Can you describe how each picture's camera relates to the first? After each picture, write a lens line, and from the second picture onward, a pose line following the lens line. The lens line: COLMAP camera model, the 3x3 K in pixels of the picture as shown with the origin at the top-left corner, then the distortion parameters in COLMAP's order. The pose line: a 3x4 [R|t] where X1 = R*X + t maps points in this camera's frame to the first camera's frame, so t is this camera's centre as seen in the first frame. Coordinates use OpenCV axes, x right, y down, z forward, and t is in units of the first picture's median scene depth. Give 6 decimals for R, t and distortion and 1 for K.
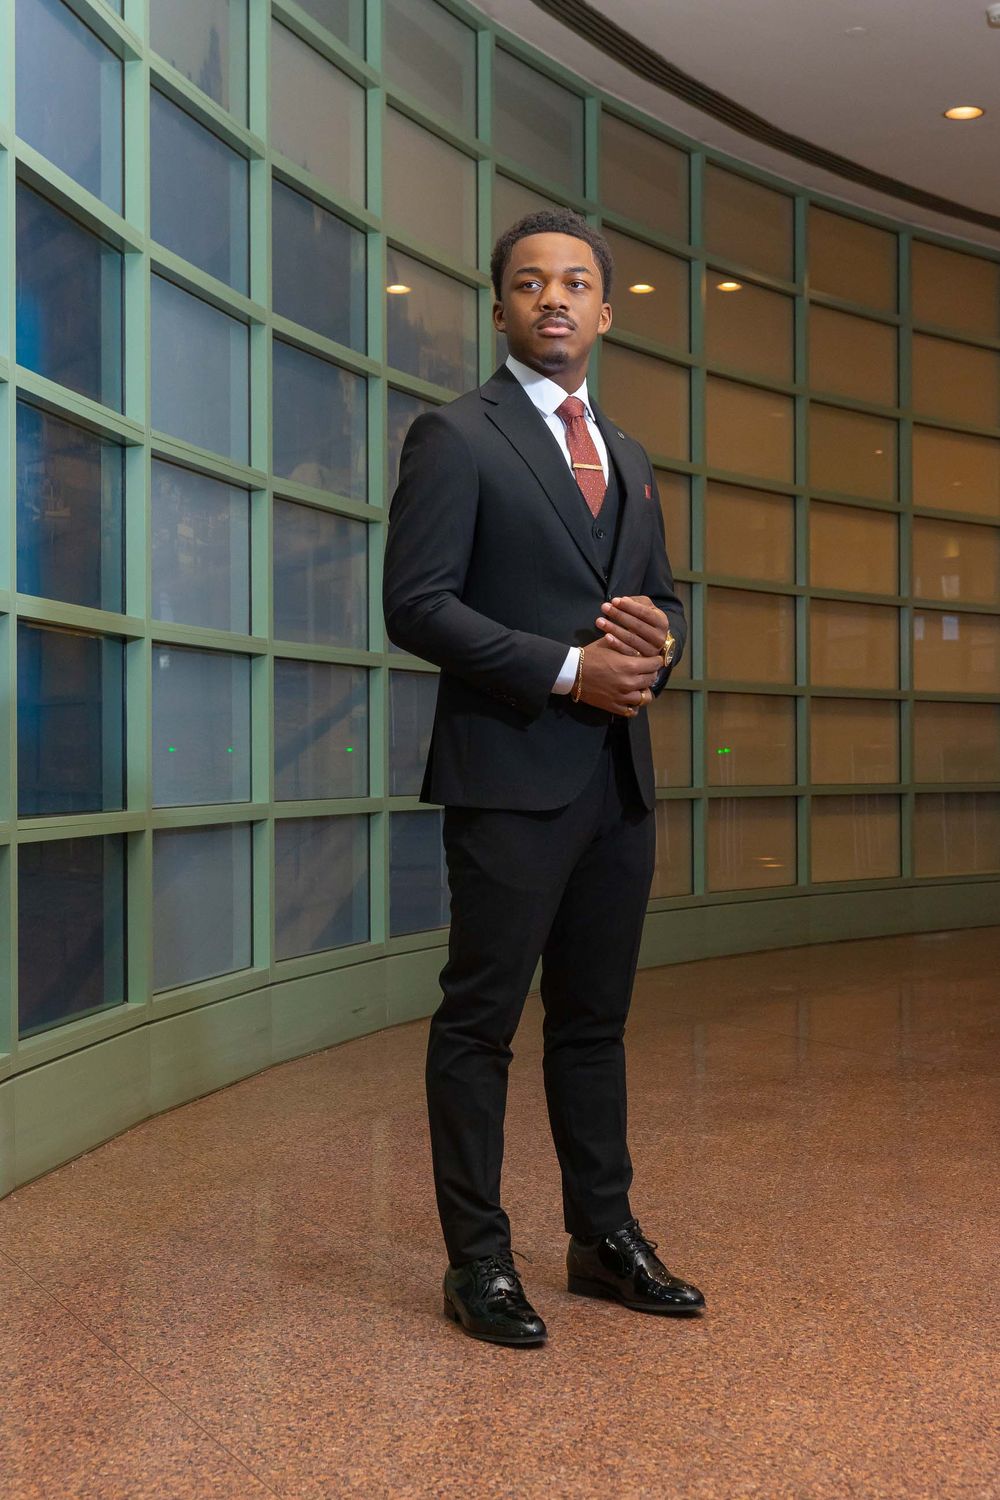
lens RADIAL K [[2320.4, 0, 507.3], [0, 2320.4, 774.0], [0, 0, 1]] dist [0.004370, 0.030836]
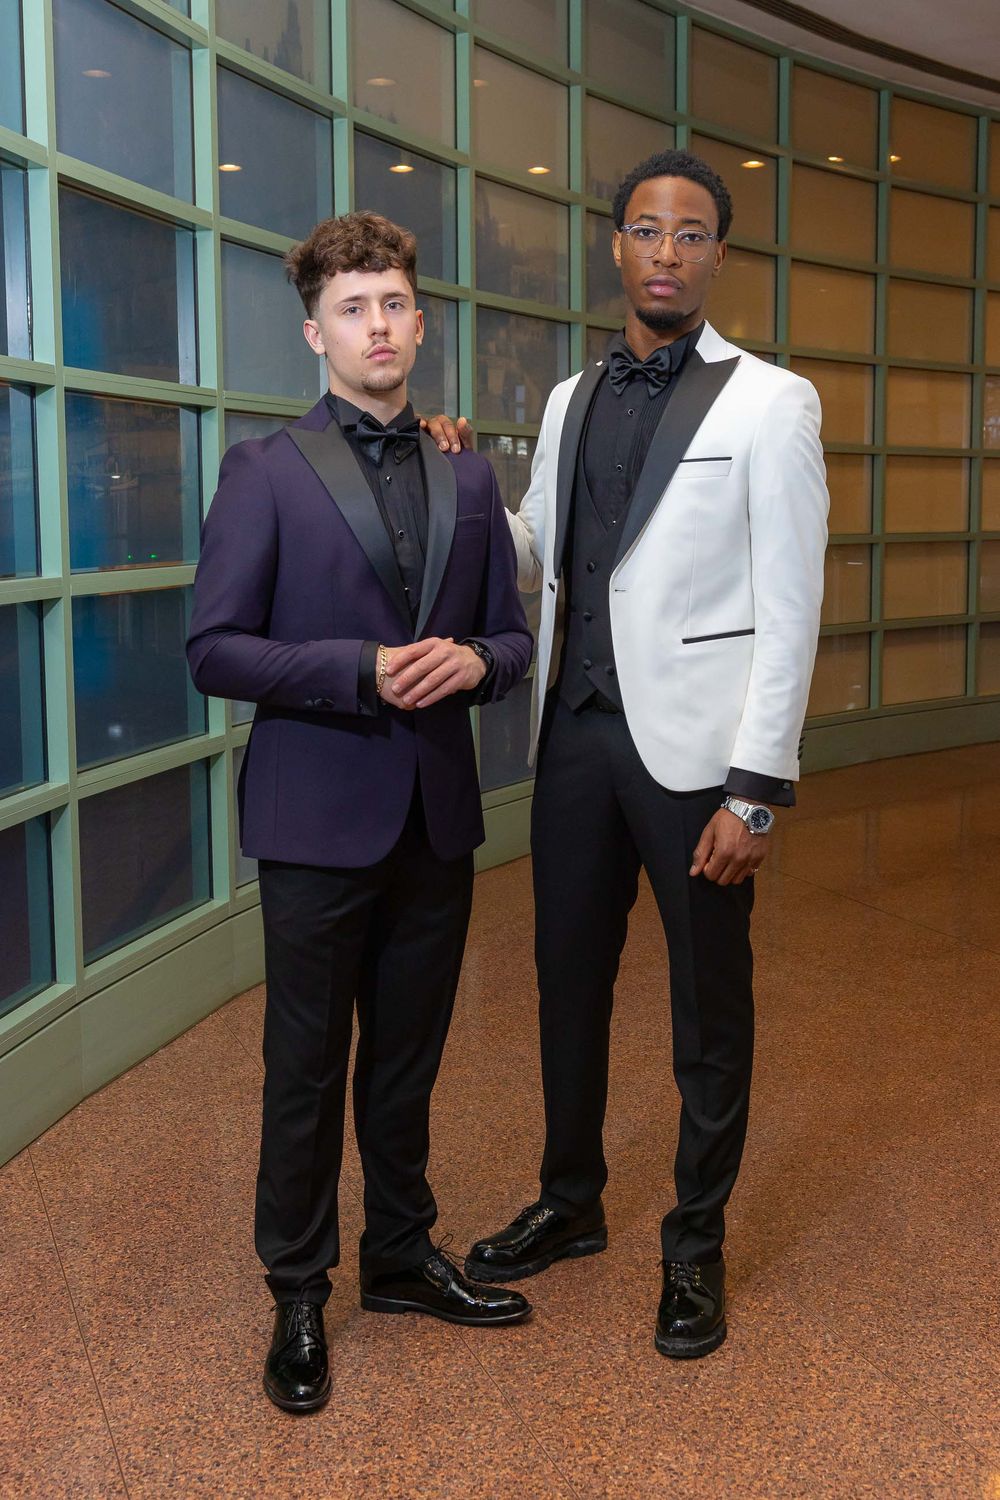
lens RADIAL K [[1895.4, 0, 500.0], [0, 1895.4, 750.0], [0, 0, 1]] dist [0.004145, -0.000686]
pose [[0.994976, 0.008926, -0.099712, 0.060455], [0.003125, 0.992763, 0.120045, -0.074764], [0.100062, -0.119754, 0.987748, 0.083463]]
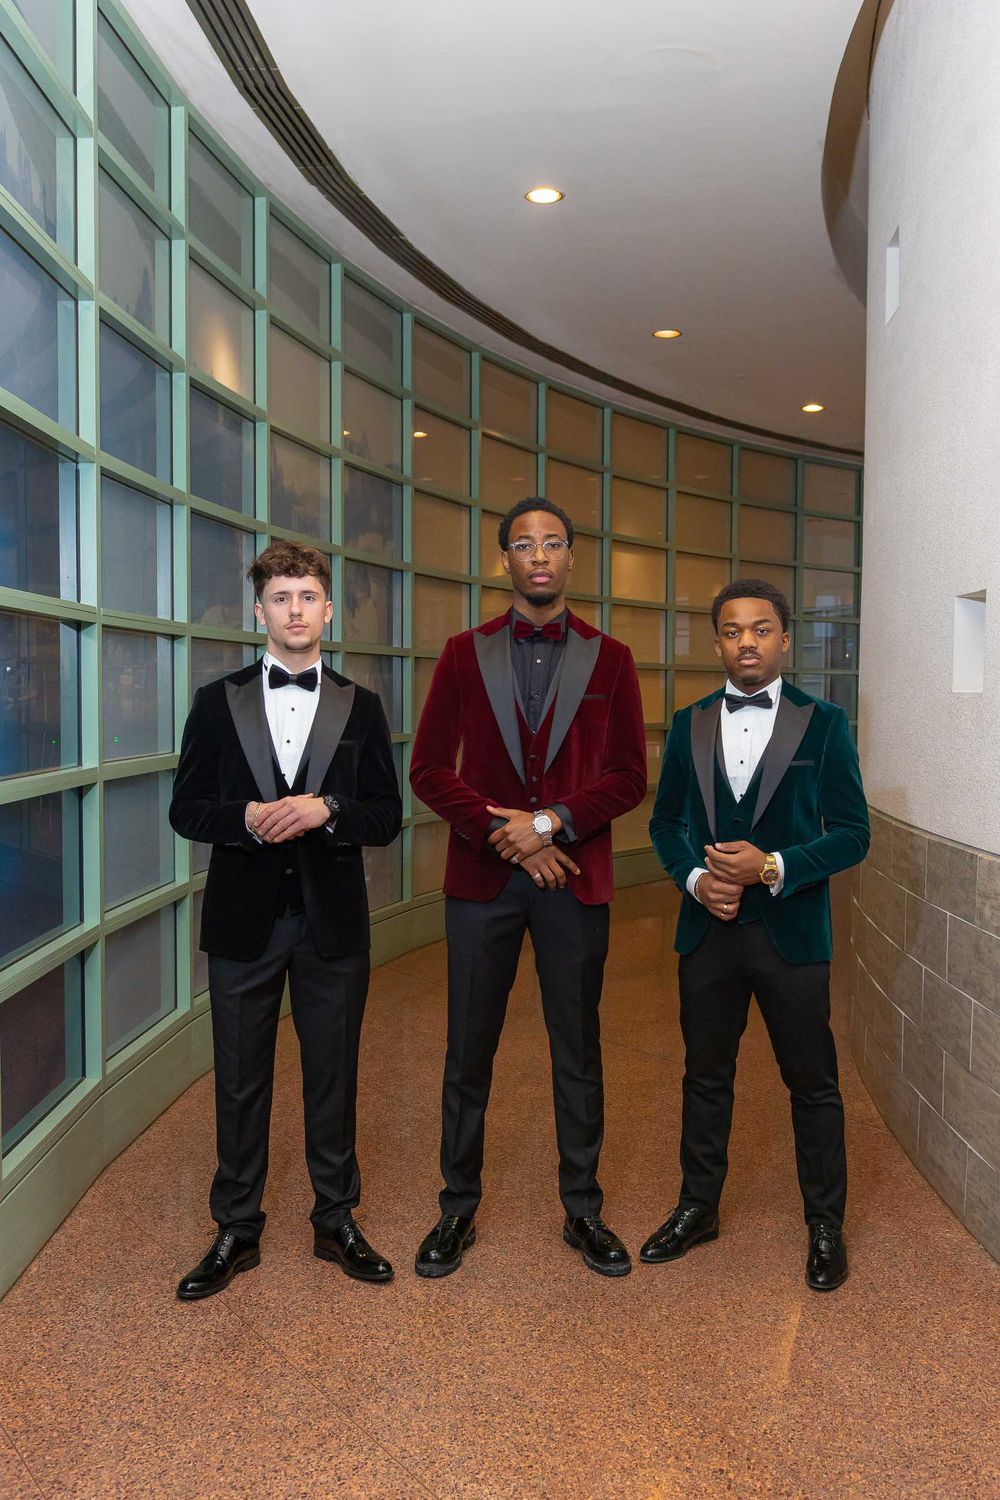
lens RADIAL K [[1455.4, 0, 493.8], [0, 1455.4, 776.0], [0, 0, 1]] dist [-0.003962, -0.016426]
pose [[0.989468, 0.000251, 0.144749, -0.052601], [-0.007577, 0.998717, 0.050062, -0.086983], [-0.144551, -0.050632, 0.988201, 0.185715]]
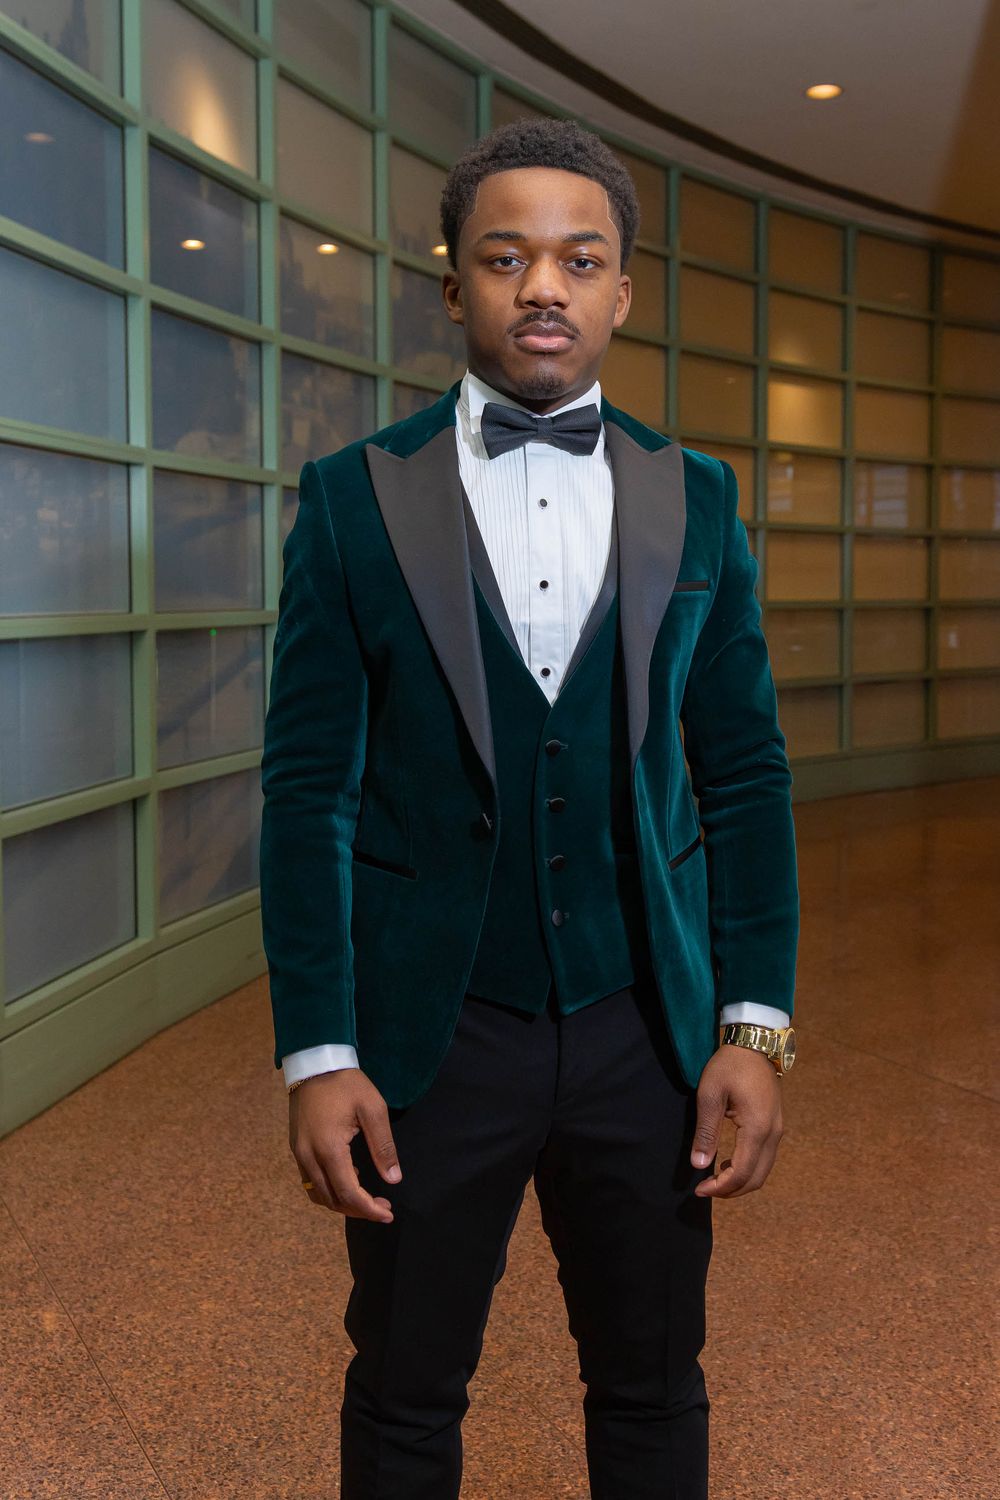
lens RADIAL K [[1696.0, 0, 457.6], [0, 1696.0, 704.7], [0, 0, 1]] dist [0.003726, -0.007707]
pose [[0.999979, -0.000557, 0.006532, 0.025731], [0.000159, 0.998154, 0.060731, -0.063677], [-0.006553, -0.060729, 0.998133, 0.265178]]
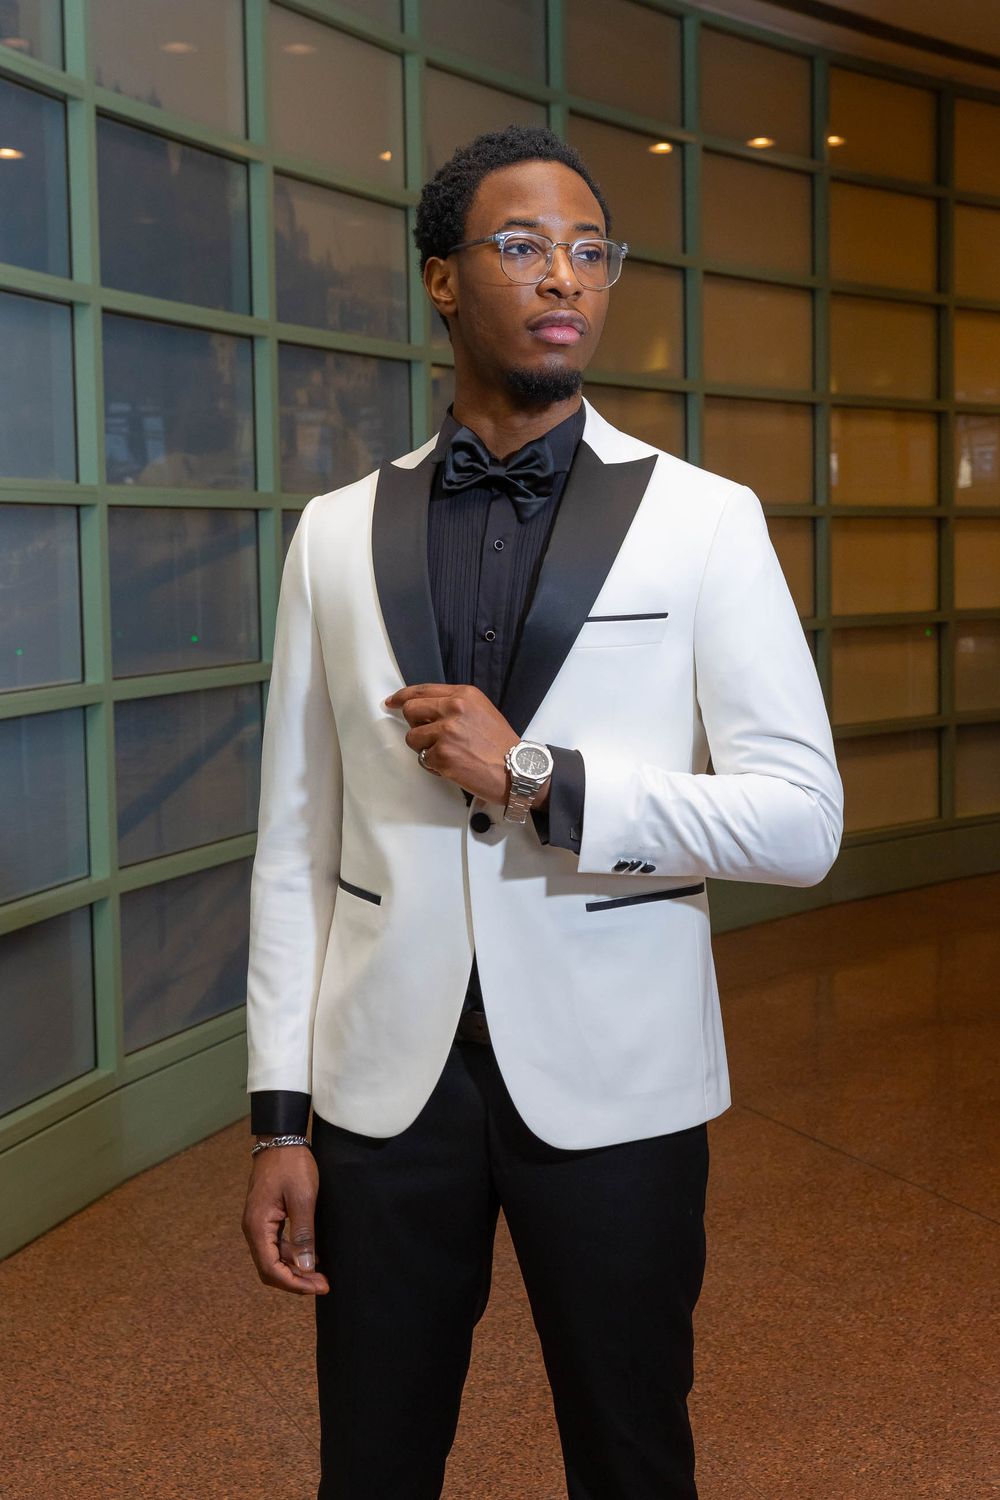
lens RADIAL K [[2307.5, 0, 500.0], [0, 2307.5, 750.0], [0, 0, 1]] dist [0.006871, -0.002394]
pose [[0.998476, -0.008077, -0.054591, 0.085069], [0.012451, 0.996696, 0.080268, -0.099439], [0.053763, -0.080826, 0.995277, 0.175600]]
